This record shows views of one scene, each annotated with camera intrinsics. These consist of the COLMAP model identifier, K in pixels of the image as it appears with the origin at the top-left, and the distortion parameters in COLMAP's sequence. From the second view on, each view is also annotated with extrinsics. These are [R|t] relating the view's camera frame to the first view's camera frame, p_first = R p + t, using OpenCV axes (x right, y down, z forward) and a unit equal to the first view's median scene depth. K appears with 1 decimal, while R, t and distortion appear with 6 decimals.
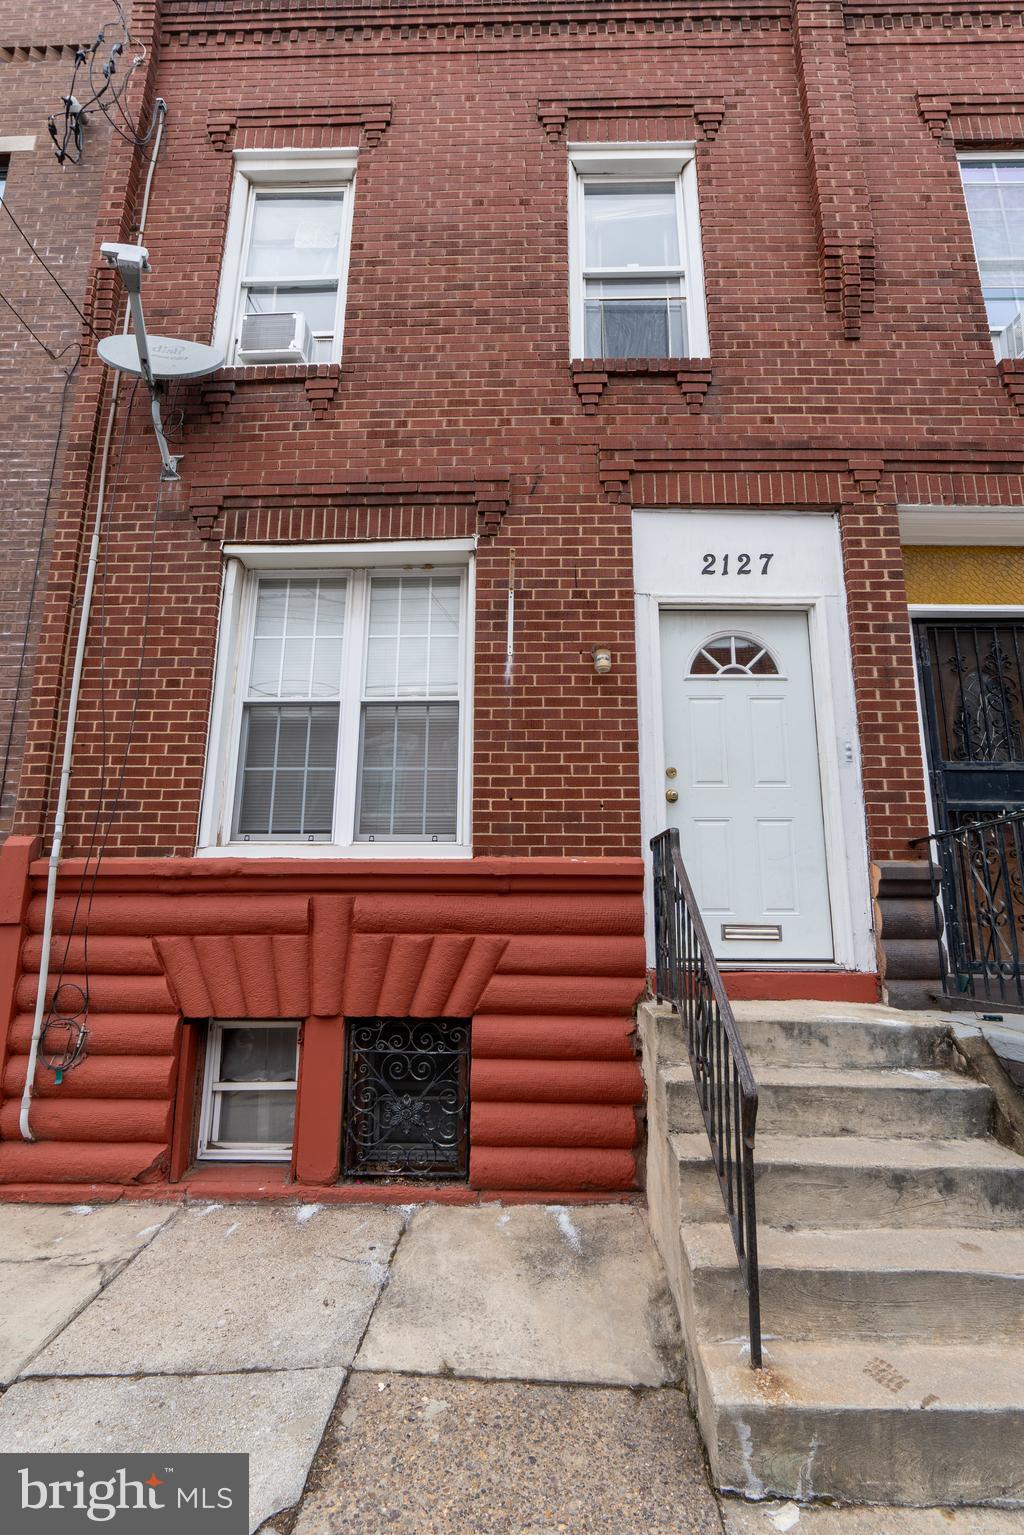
lens RADIAL K [[708.7, 0, 512.6], [0, 708.7, 765.9], [0, 0, 1]] dist [-0.007552, 0.001846]
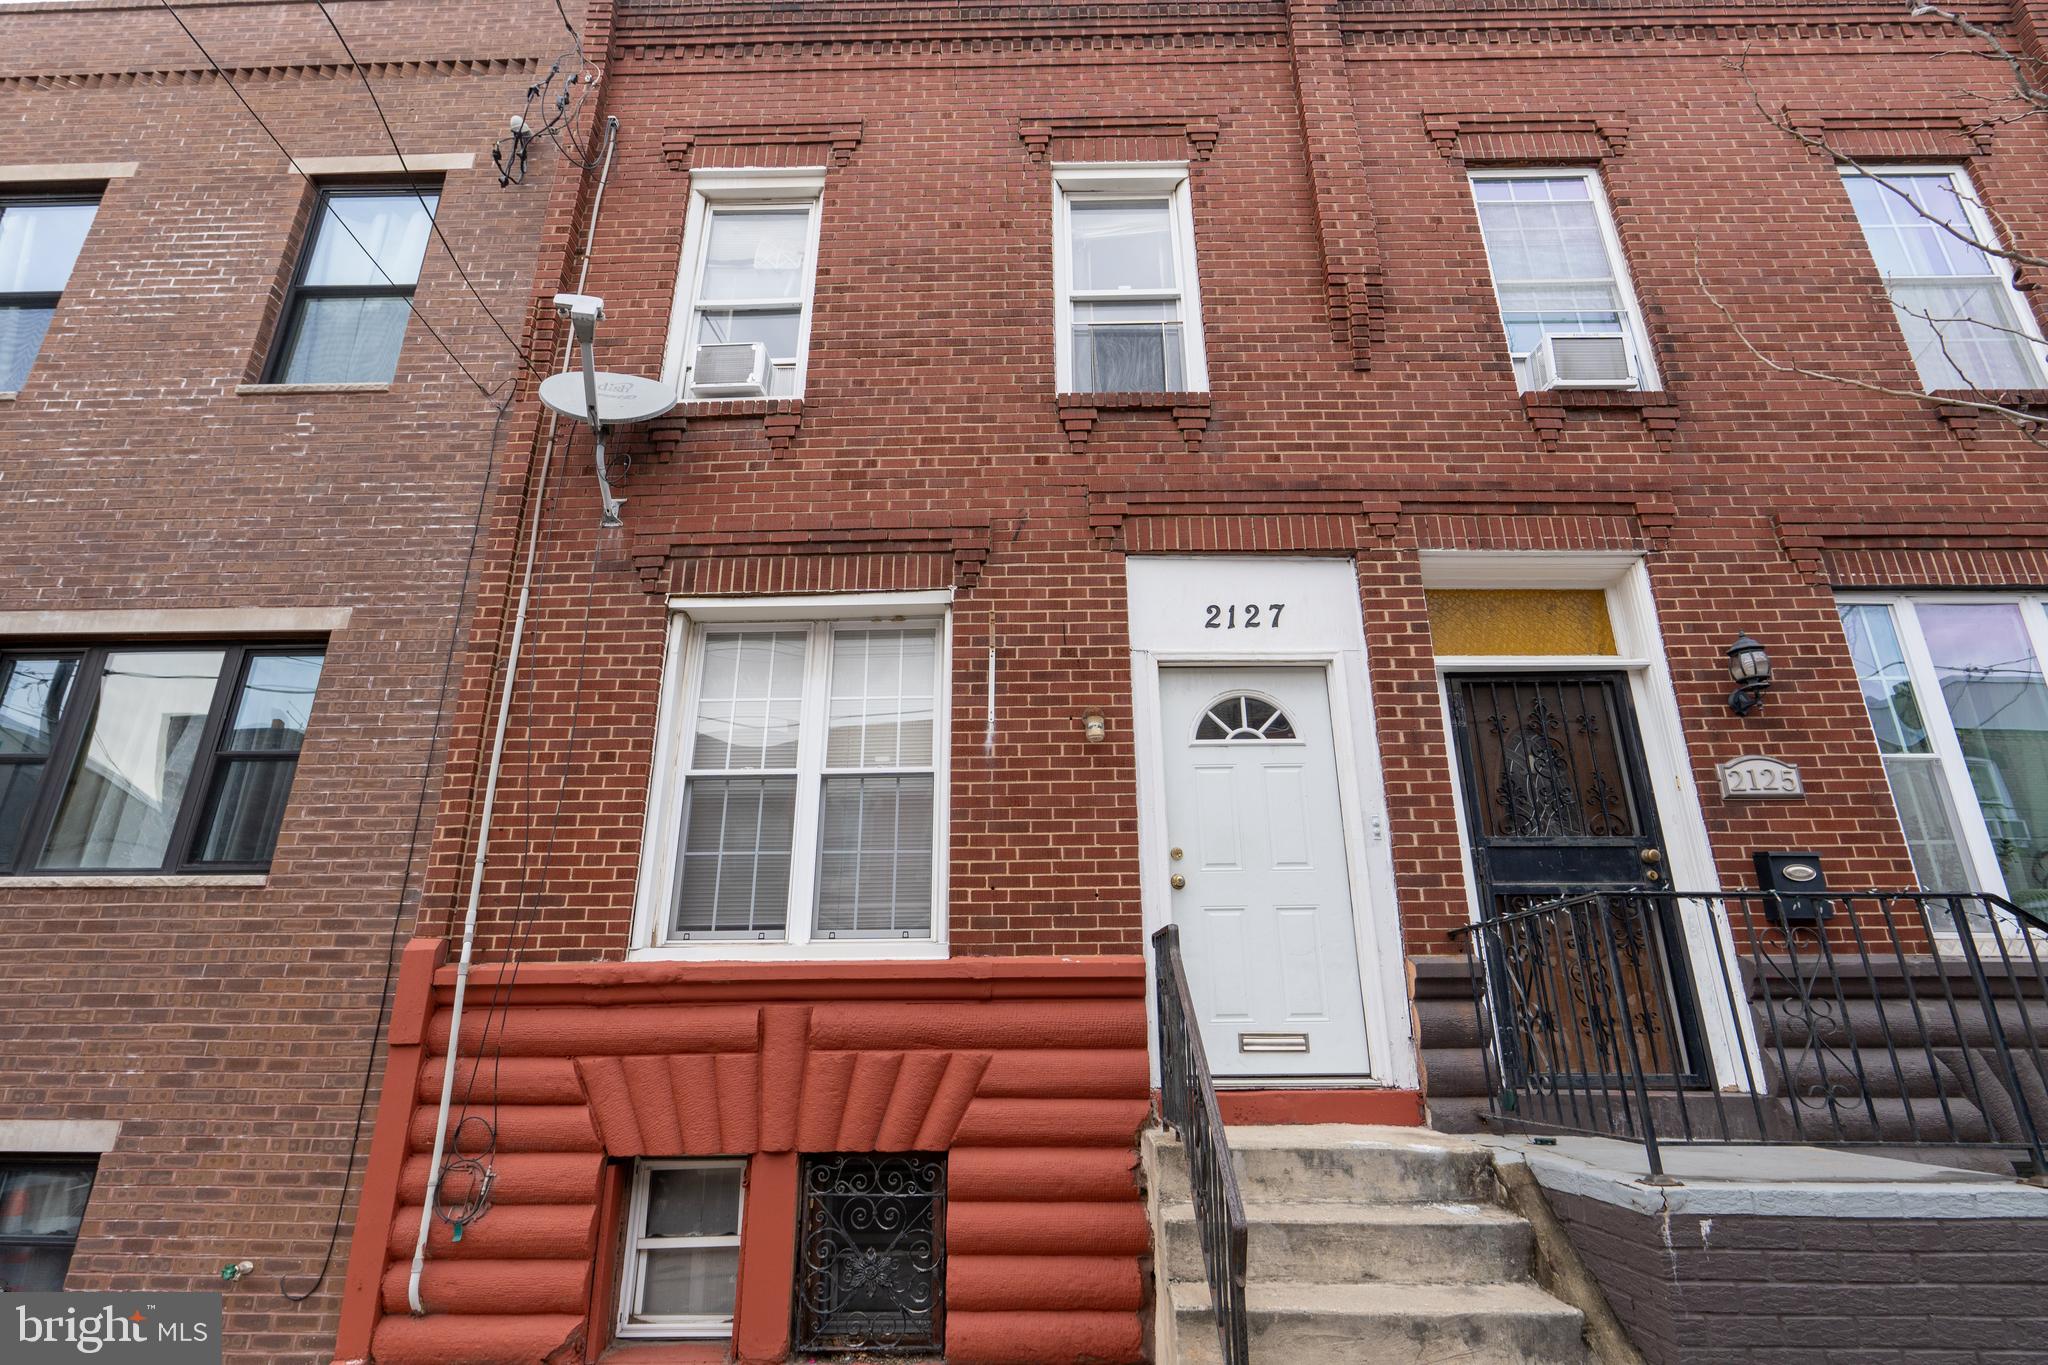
lens RADIAL K [[945.6, 0, 1022.0], [0, 945.6, 688.7], [0, 0, 1]] dist [-0.007552, 0.001846]
pose [[0.999889, -0.010197, 0.010882, 0.021605], [0.011470, 0.992192, -0.124191, -0.048667], [-0.009531, 0.124302, 0.992199, -0.174516]]
